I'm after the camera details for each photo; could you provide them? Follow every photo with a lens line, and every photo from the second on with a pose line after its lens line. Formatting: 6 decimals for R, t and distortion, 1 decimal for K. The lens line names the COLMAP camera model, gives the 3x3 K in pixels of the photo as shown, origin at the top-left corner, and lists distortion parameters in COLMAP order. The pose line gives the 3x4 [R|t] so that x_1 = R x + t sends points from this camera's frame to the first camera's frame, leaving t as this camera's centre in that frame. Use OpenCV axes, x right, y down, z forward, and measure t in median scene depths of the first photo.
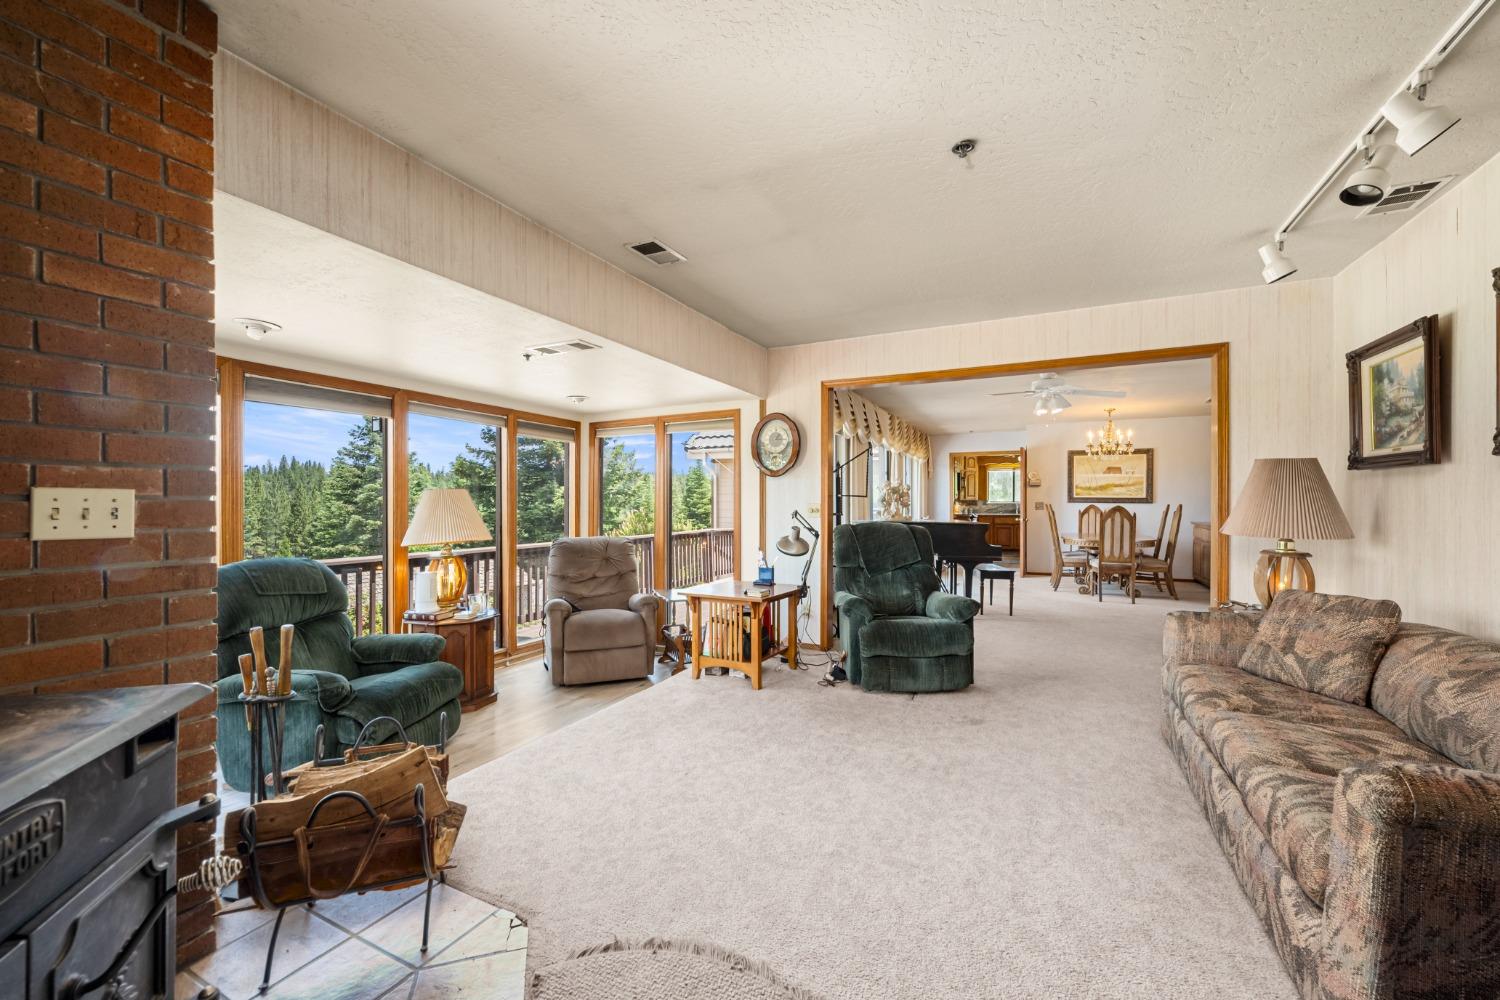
lens RADIAL K [[595.0, 0, 769.5], [0, 595.0, 504.5], [0, 0, 1]] dist [-0.003782, 0.001507]
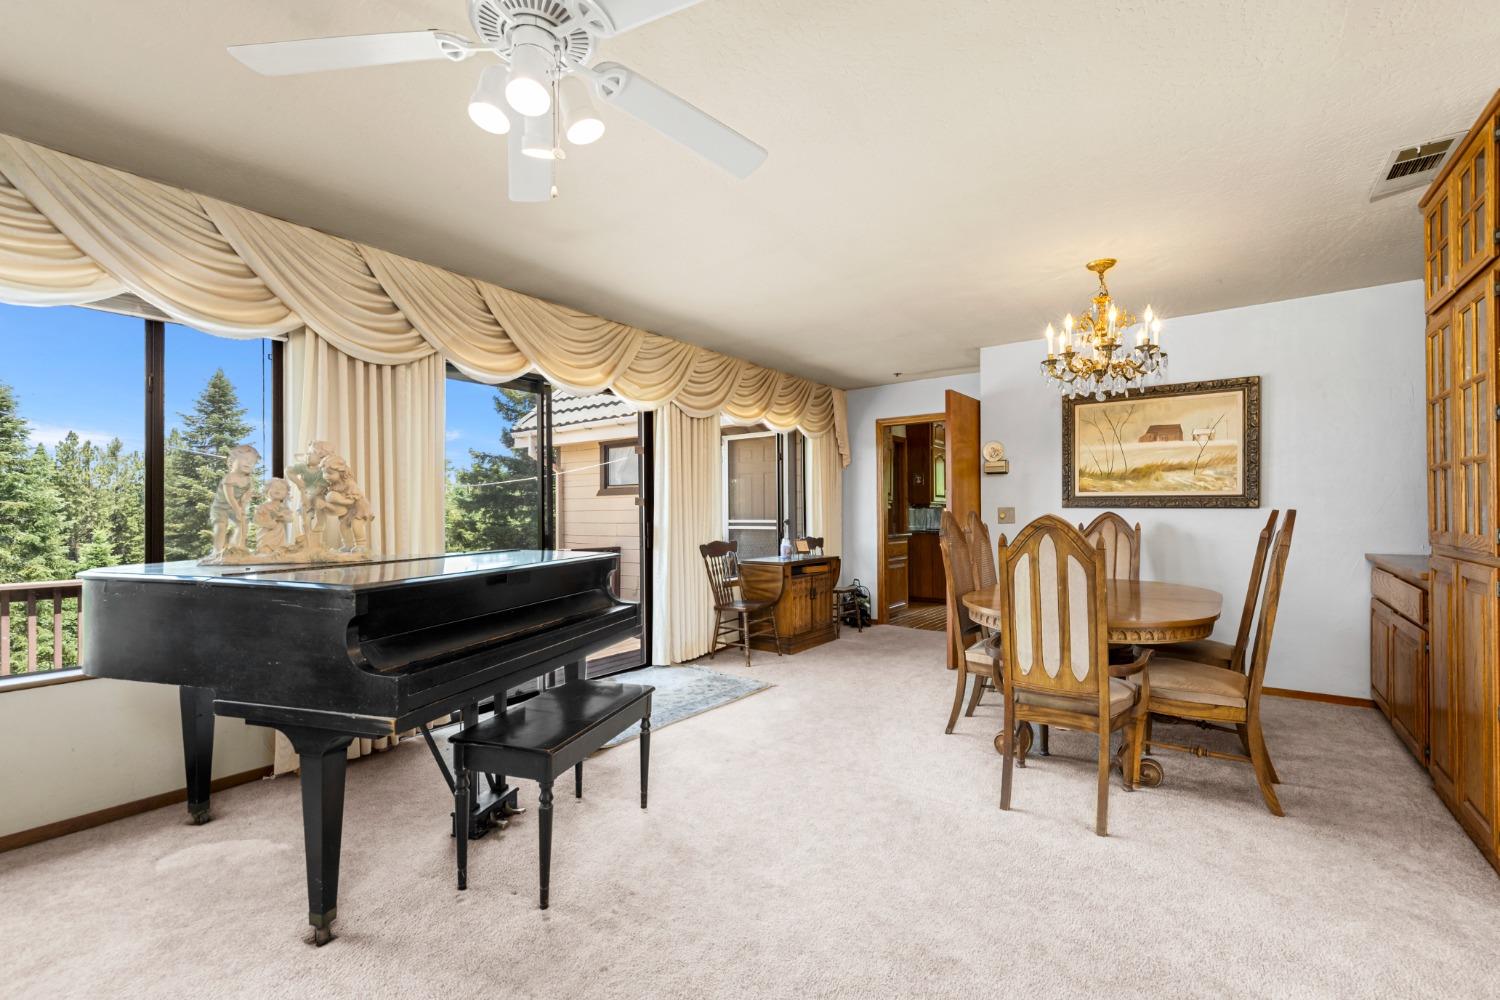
lens RADIAL K [[639.3, 0, 749.8], [0, 639.3, 510.7], [0, 0, 1]] dist [-0.007657, 0.002420]
pose [[0.978906, -0.008300, -0.204141, 0.375187], [0.007513, 0.999961, -0.004629, -0.000151], [0.204172, 0.002997, 0.978930, 0.475624]]
